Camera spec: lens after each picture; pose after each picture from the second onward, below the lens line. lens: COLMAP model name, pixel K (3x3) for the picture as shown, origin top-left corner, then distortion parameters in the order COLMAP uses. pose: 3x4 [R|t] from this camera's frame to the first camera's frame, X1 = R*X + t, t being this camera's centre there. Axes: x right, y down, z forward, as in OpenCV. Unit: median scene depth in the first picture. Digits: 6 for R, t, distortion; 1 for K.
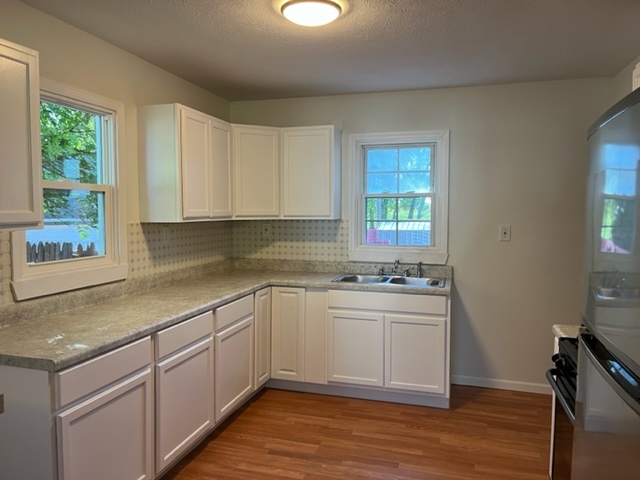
lens RADIAL K [[486.9, 0, 316.1], [0, 486.9, 239.3], [0, 0, 1]] dist [0.041472, -0.058526]
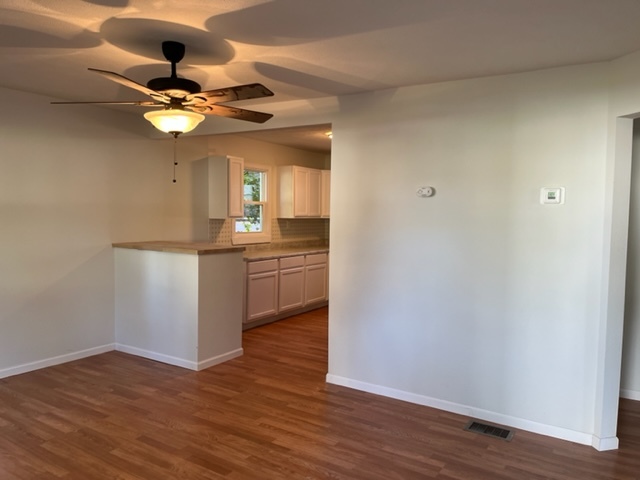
lens RADIAL K [[486.9, 0, 324.7], [0, 486.9, 239.9], [0, 0, 1]] dist [0.041472, -0.058526]
pose [[0.963270, 0.024012, -0.267459, 0.445752], [-0.026127, 0.999649, -0.004353, 0.068579], [0.267260, 0.011181, 0.963560, -1.078625]]
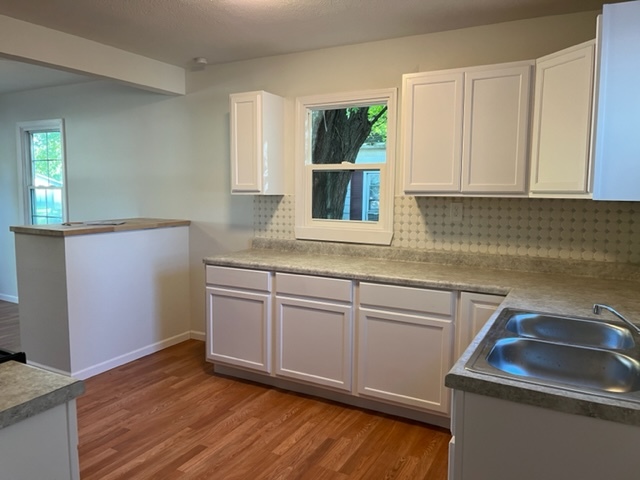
lens RADIAL K [[486.9, 0, 317.1], [0, 486.9, 237.6], [0, 0, 1]] dist [0.041472, -0.058526]
pose [[-0.215146, 0.091967, -0.972242, 0.697761], [-0.070244, 0.991520, 0.109334, -0.045349], [0.974052, 0.091817, -0.206861, 0.999451]]
